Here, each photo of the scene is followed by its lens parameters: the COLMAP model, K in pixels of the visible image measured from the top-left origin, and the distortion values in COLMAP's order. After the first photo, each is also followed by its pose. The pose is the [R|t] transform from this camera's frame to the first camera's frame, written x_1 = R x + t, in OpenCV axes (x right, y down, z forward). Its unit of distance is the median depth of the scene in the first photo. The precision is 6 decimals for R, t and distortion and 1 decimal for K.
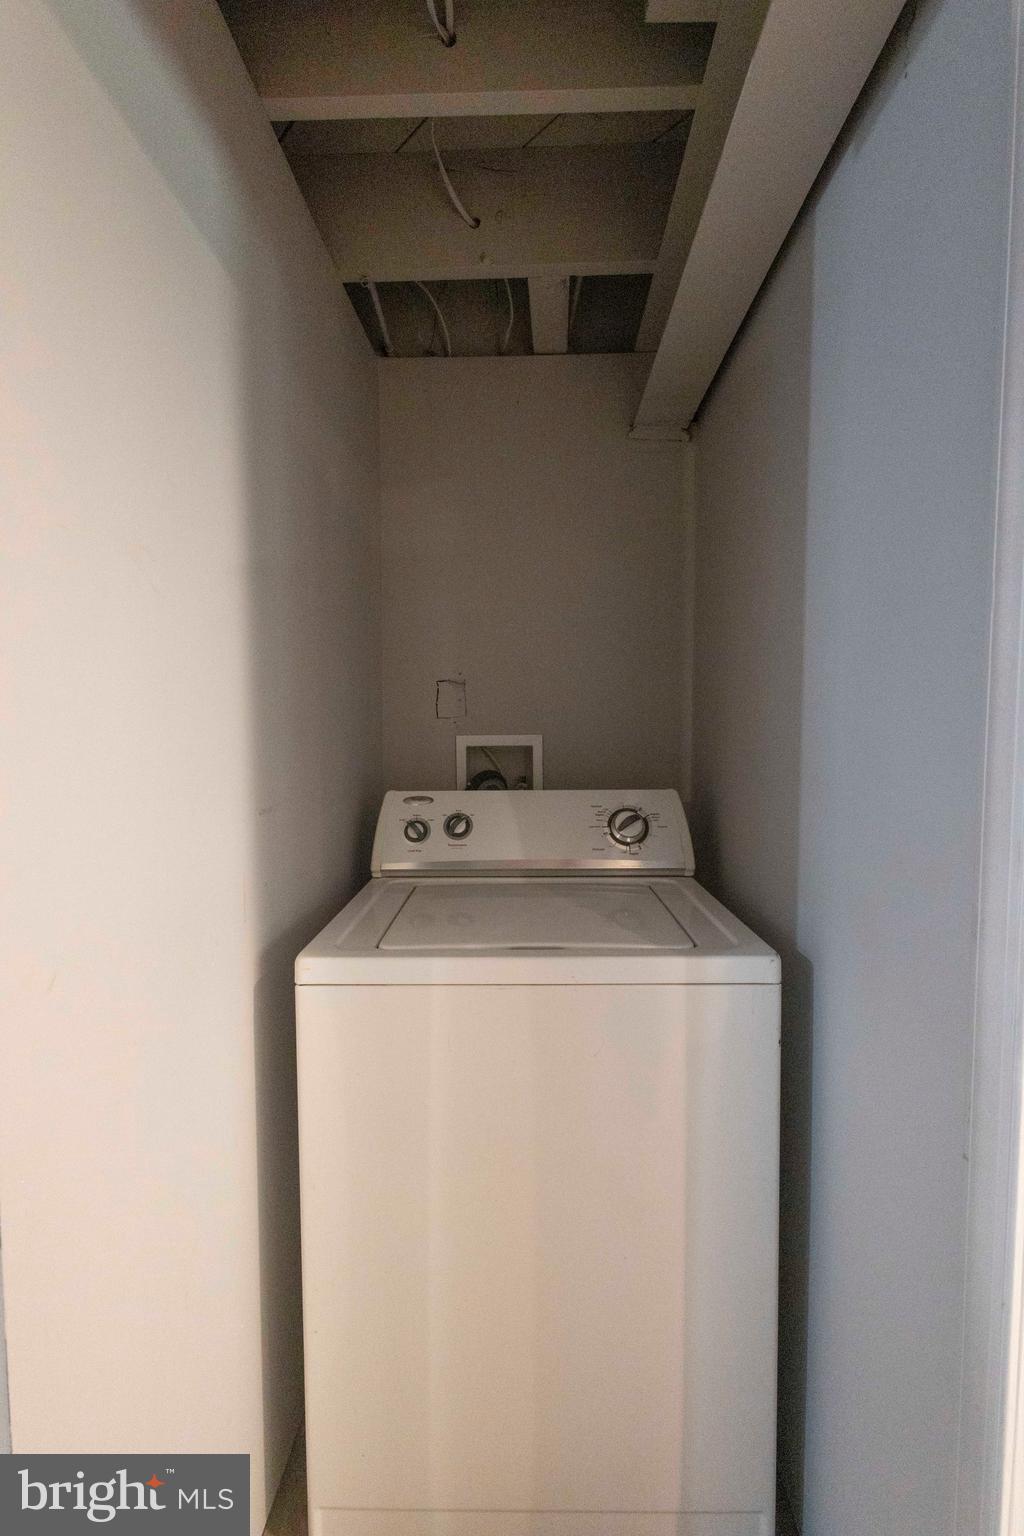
lens RADIAL K [[704.1, 0, 514.9], [0, 704.1, 765.6], [0, 0, 1]] dist [0.013283, -0.001518]
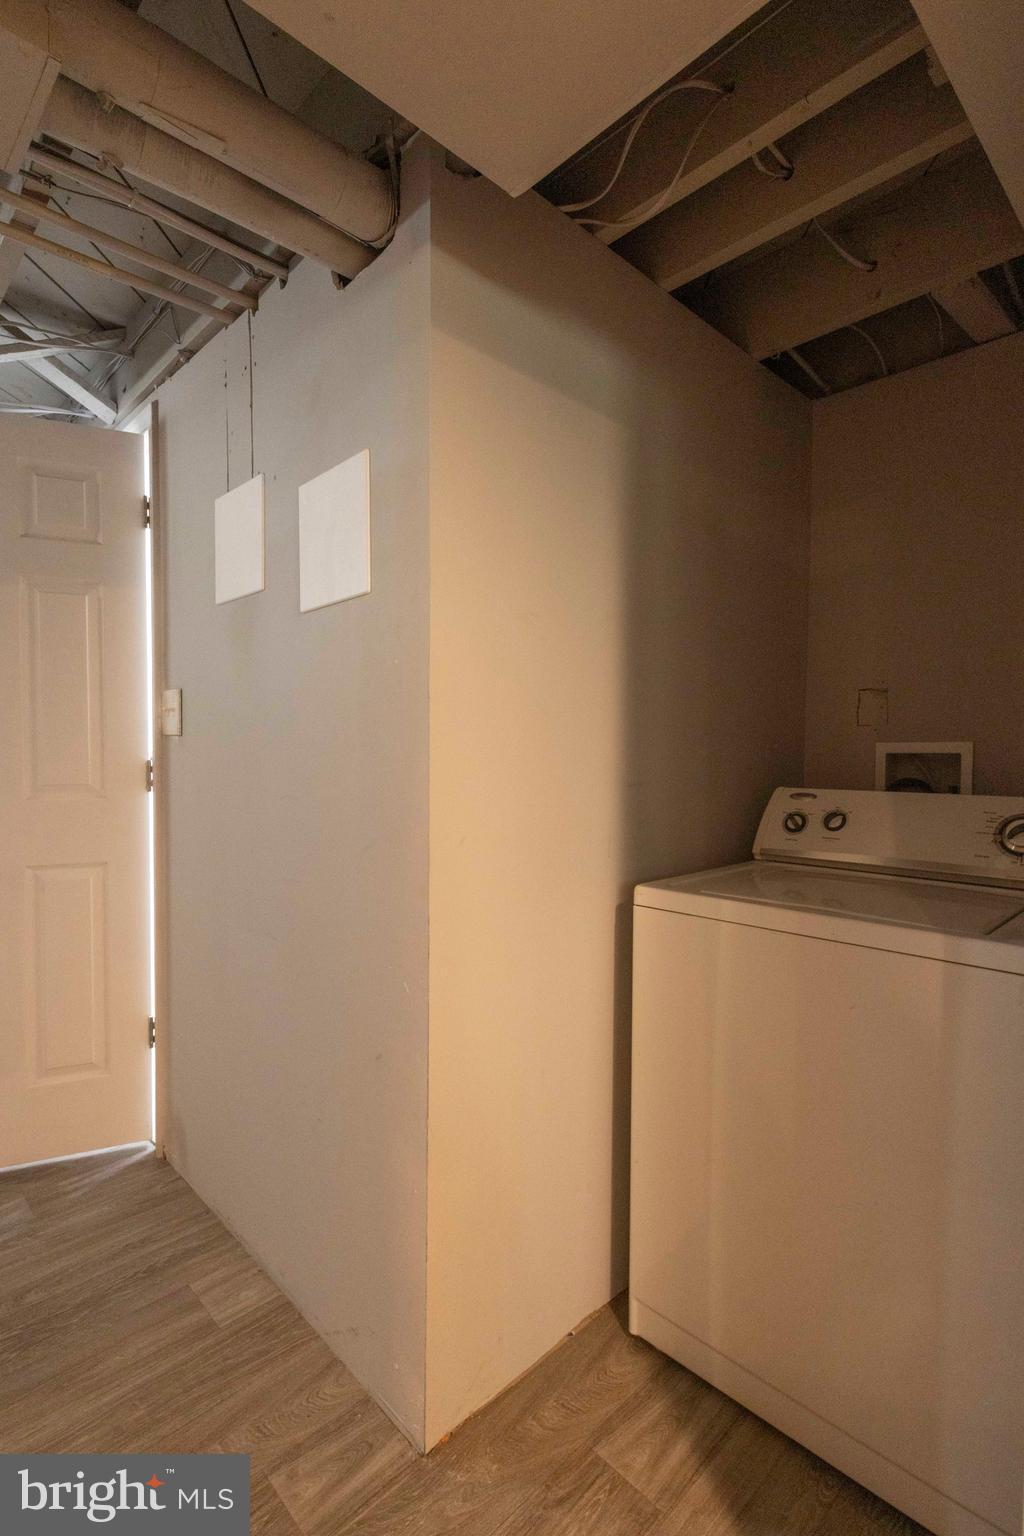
lens RADIAL K [[704.1, 0, 511.5], [0, 704.1, 767.1], [0, 0, 1]] dist [0.013283, -0.001518]
pose [[0.719137, 0.025259, -0.694409, 0.306160], [-0.051058, 0.998559, -0.016553, 0.044992], [0.692990, 0.047359, 0.719390, -0.124592]]
